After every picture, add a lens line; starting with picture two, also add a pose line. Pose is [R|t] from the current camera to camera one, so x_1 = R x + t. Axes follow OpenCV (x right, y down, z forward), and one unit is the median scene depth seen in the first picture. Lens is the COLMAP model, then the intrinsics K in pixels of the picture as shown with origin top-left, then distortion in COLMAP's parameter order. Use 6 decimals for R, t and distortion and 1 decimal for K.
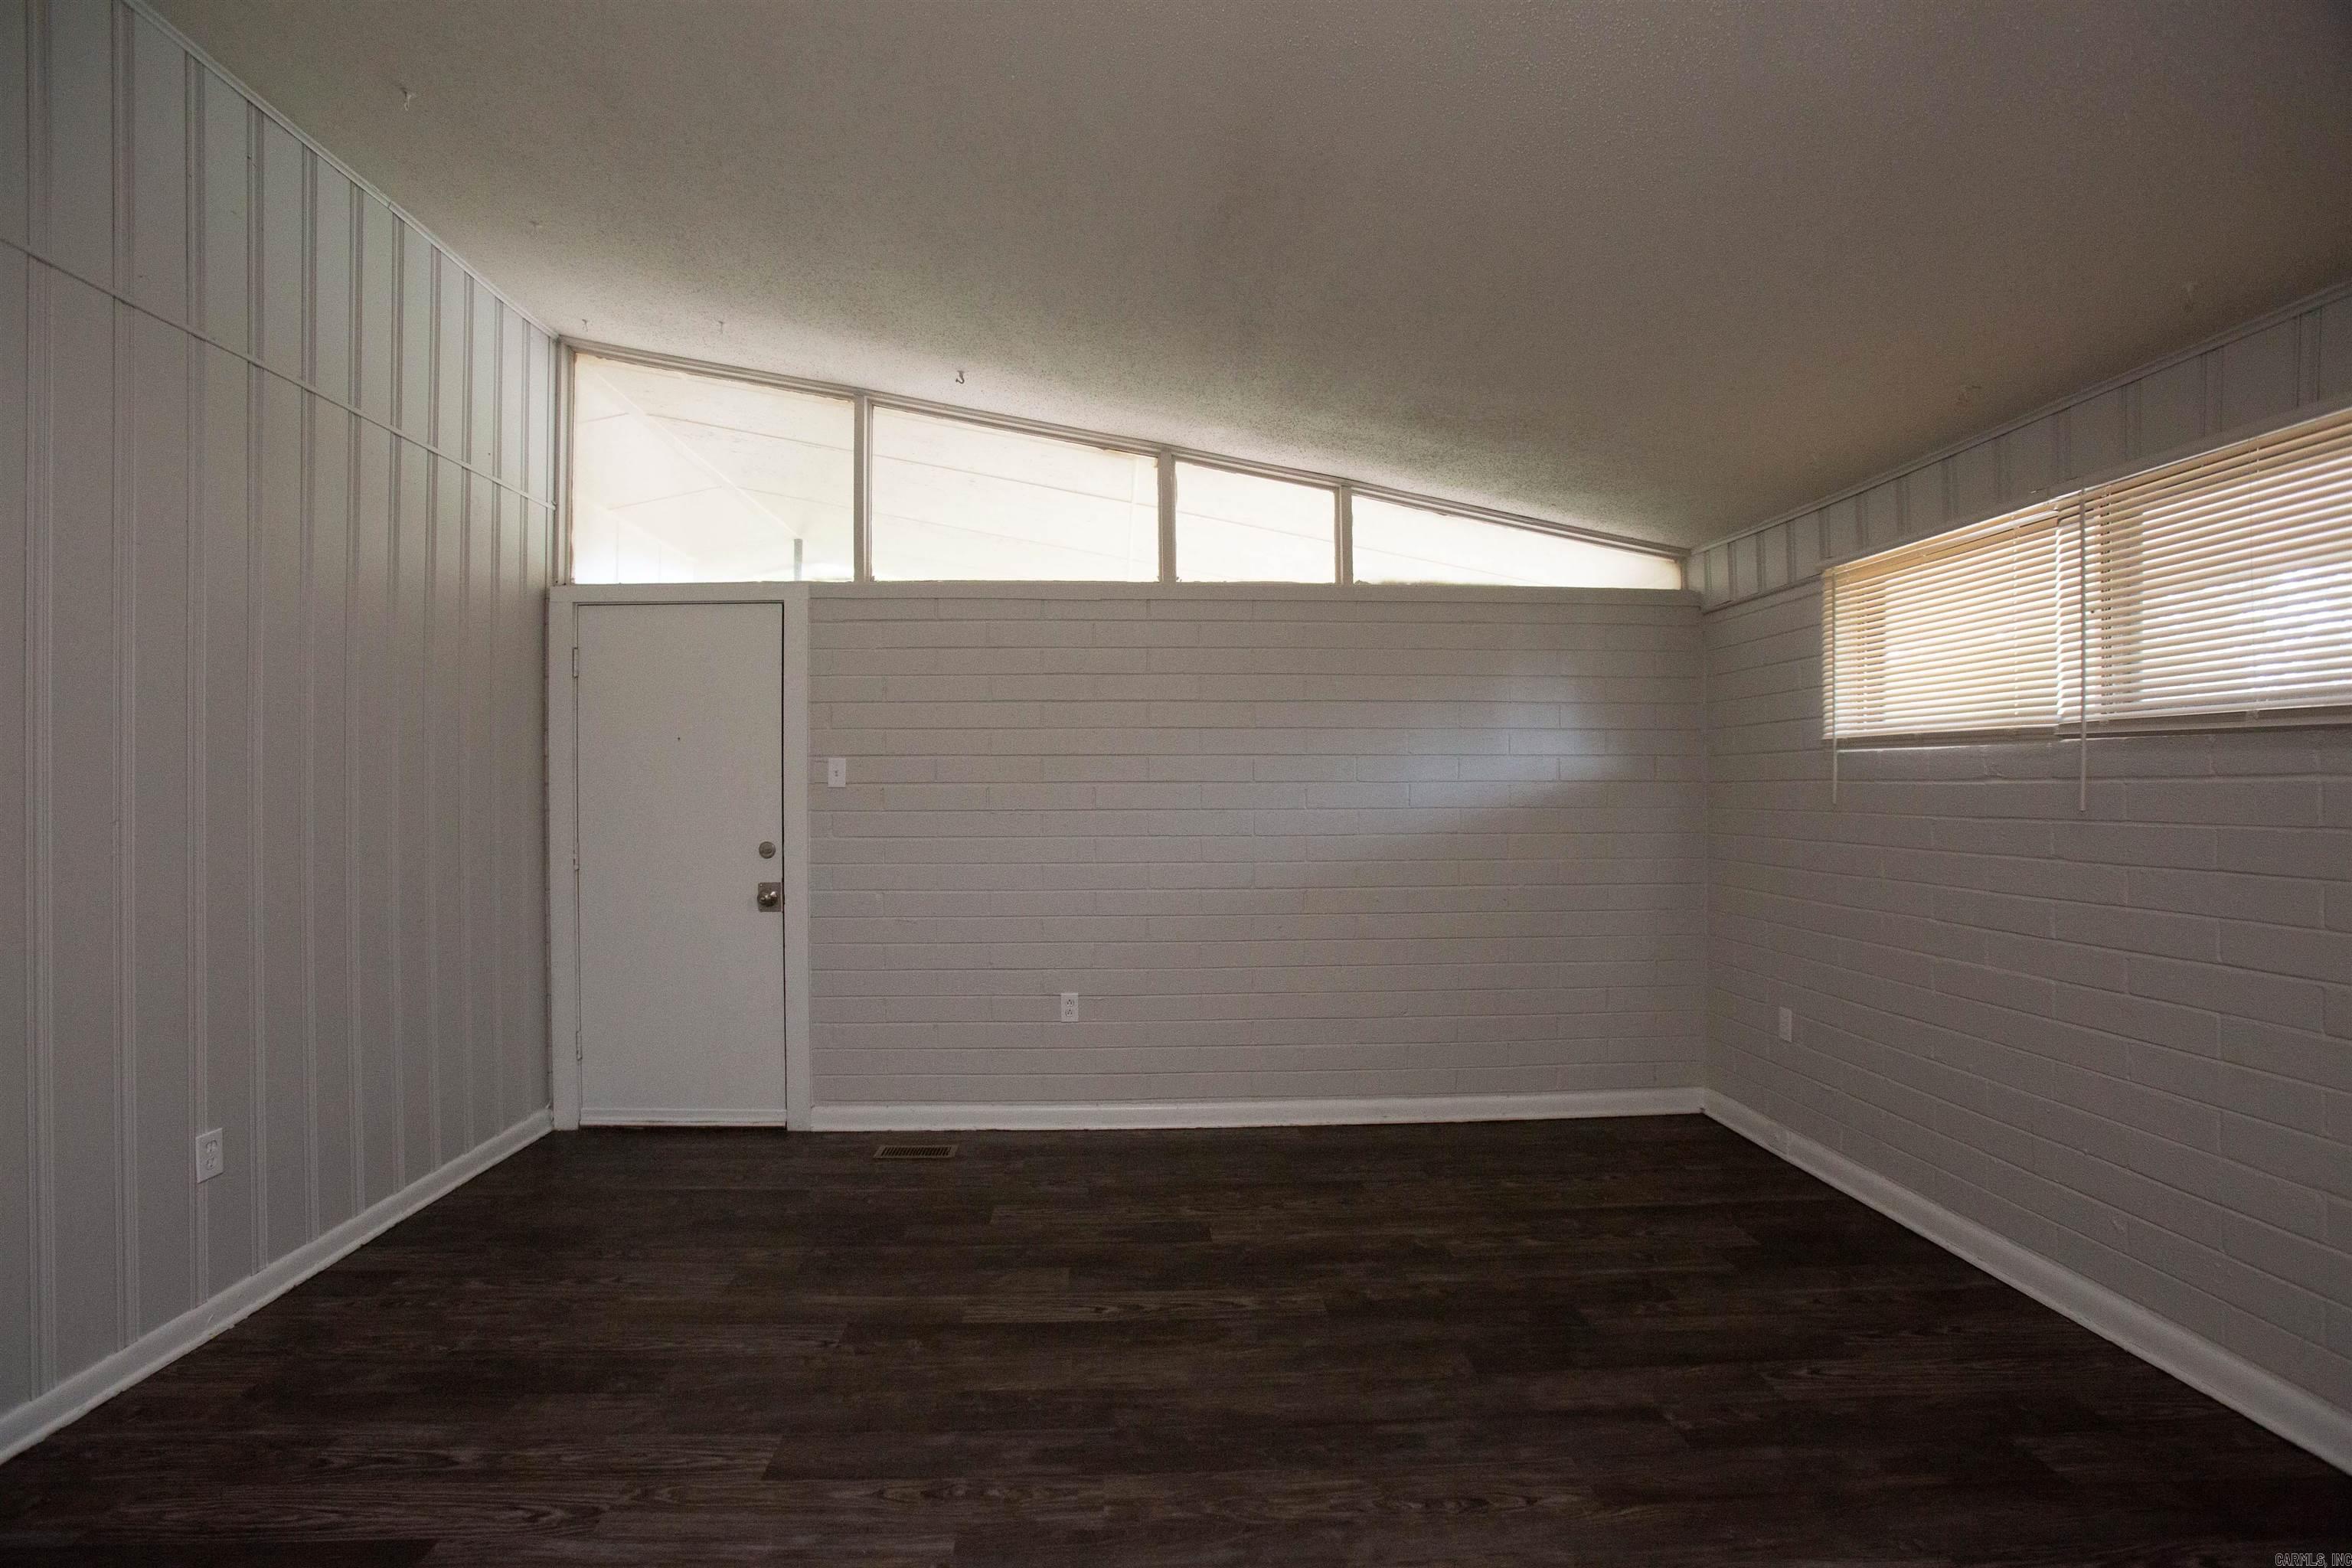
lens RADIAL K [[1107.7, 0, 1168.9], [0, 1107.7, 779.3], [0, 0, 1]] dist [-0.006516, -0.000551]
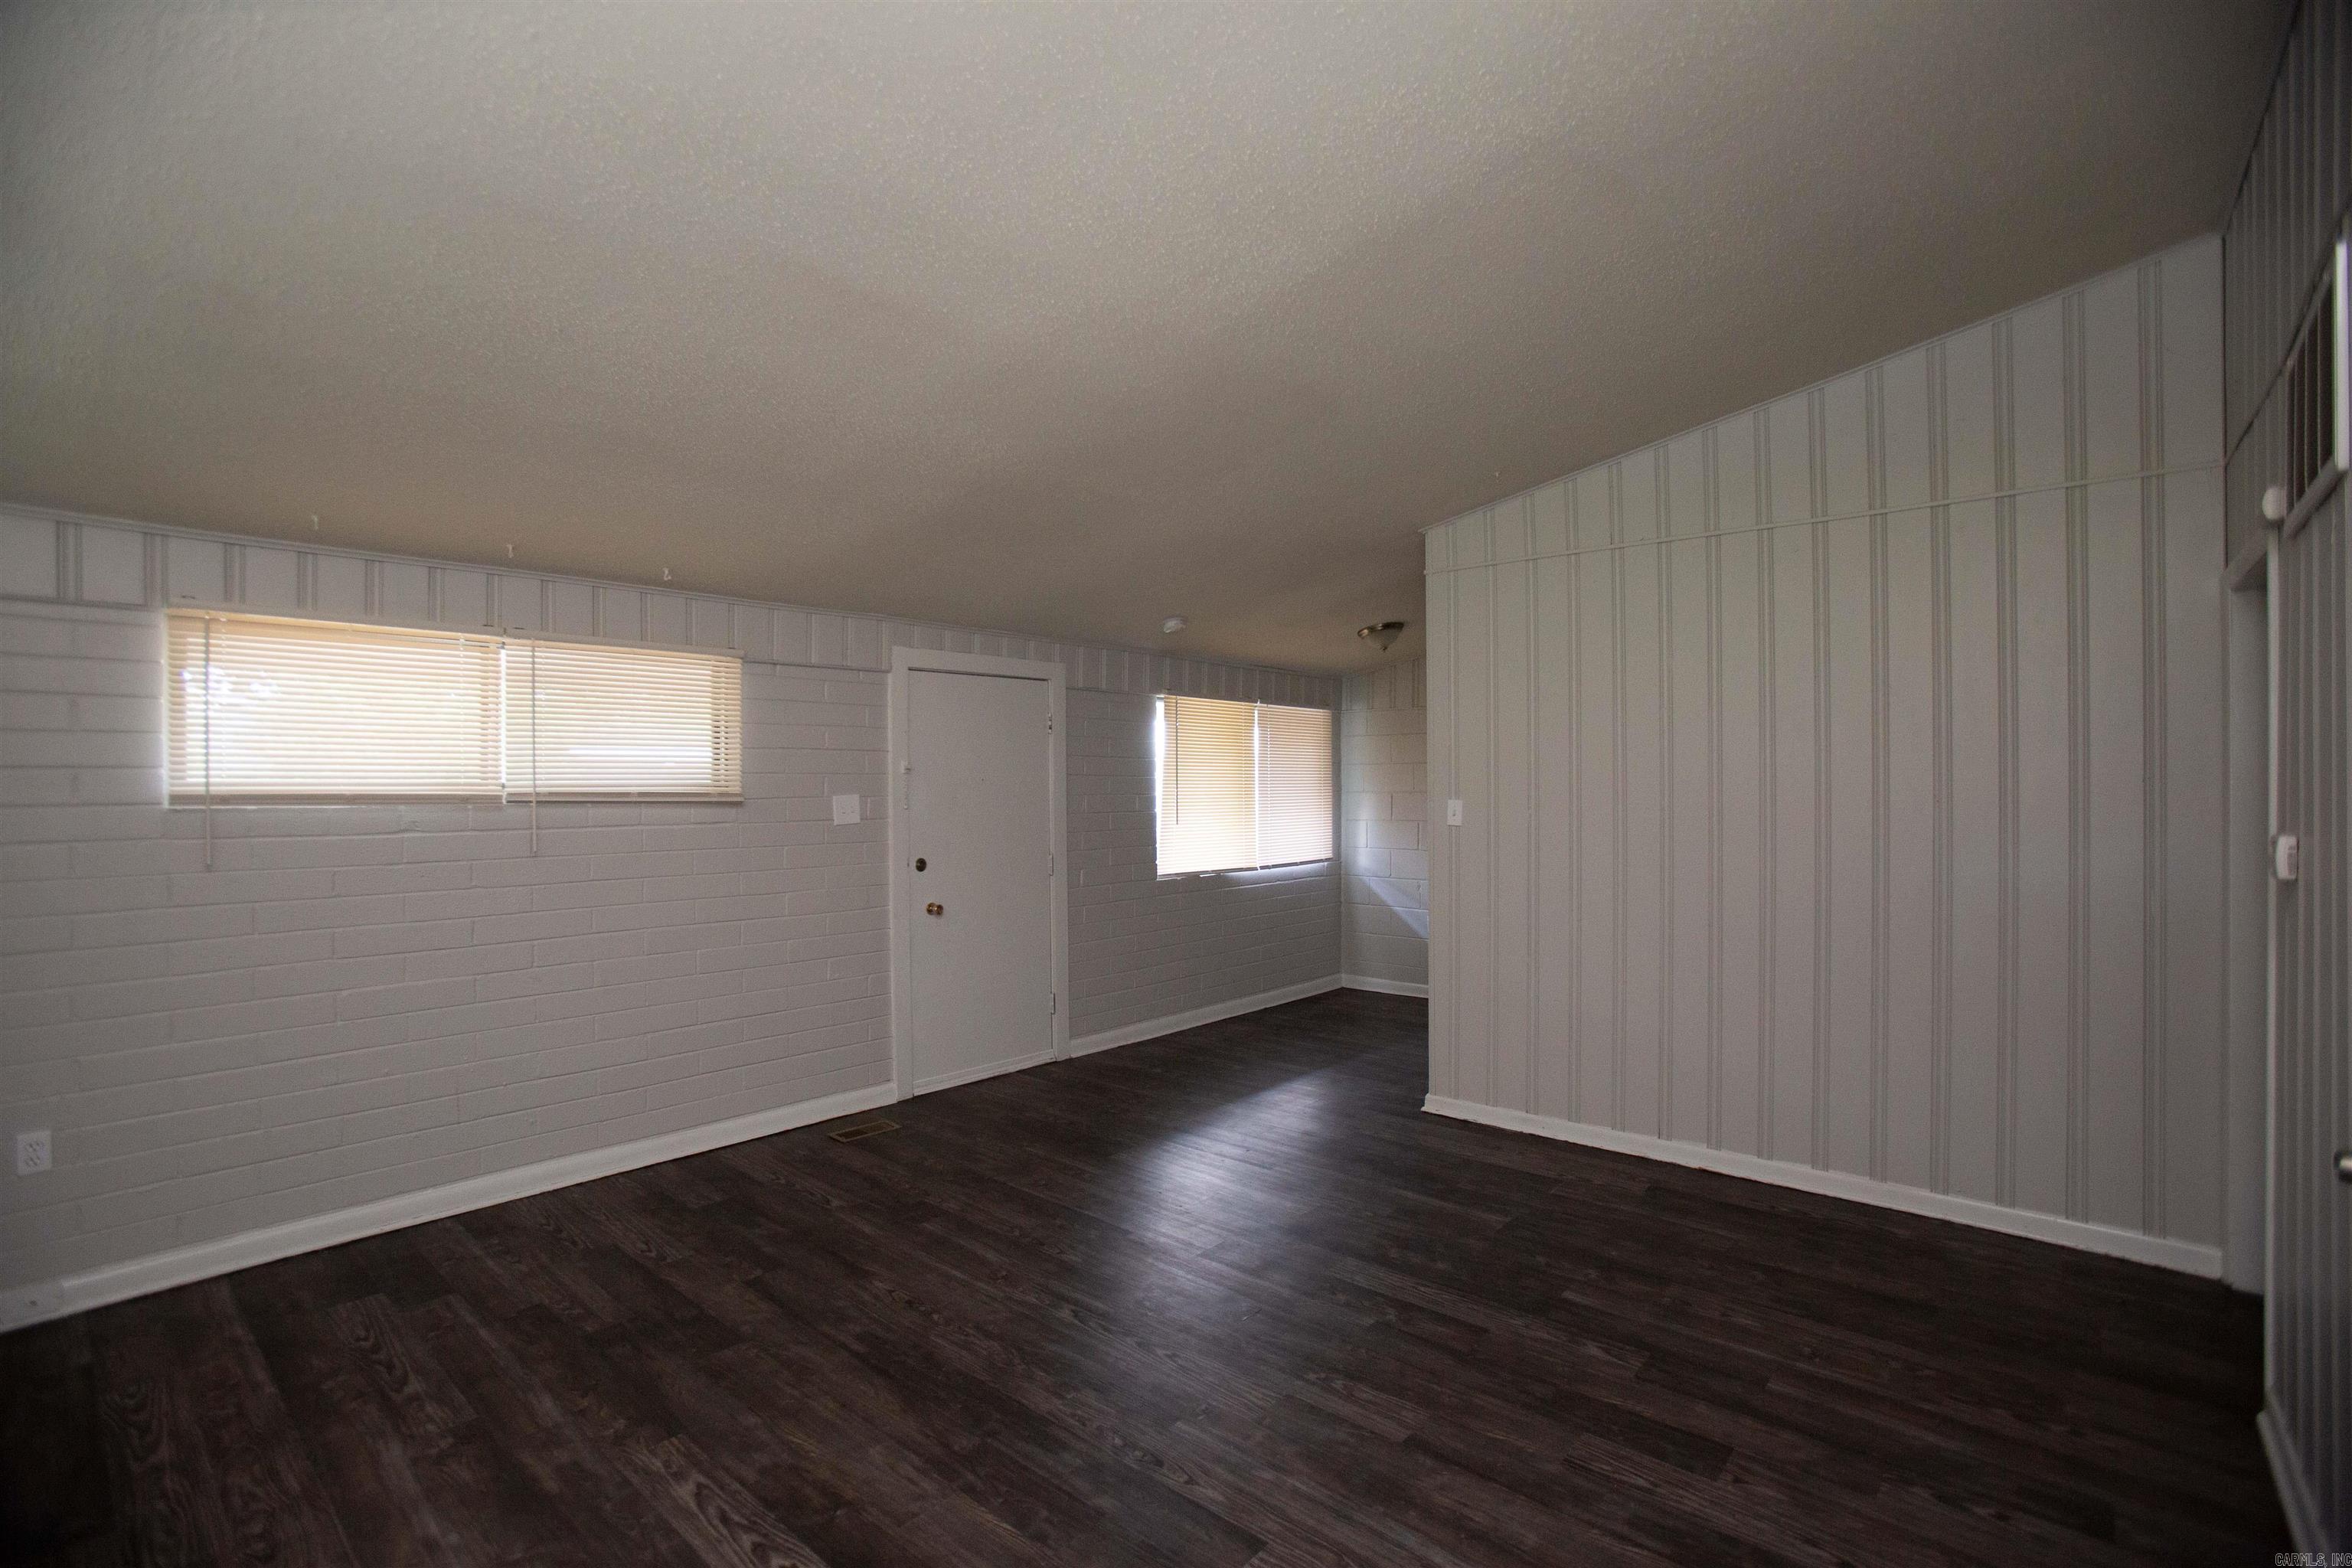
lens RADIAL K [[1107.7, 0, 1175.1], [0, 1107.7, 794.2], [0, 0, 1]] dist [-0.006516, -0.000551]
pose [[-0.738809, 0.007547, 0.673873, -0.807733], [0.002268, 0.999959, -0.008713, -0.033242], [-0.673911, -0.004909, -0.738796, 1.470047]]
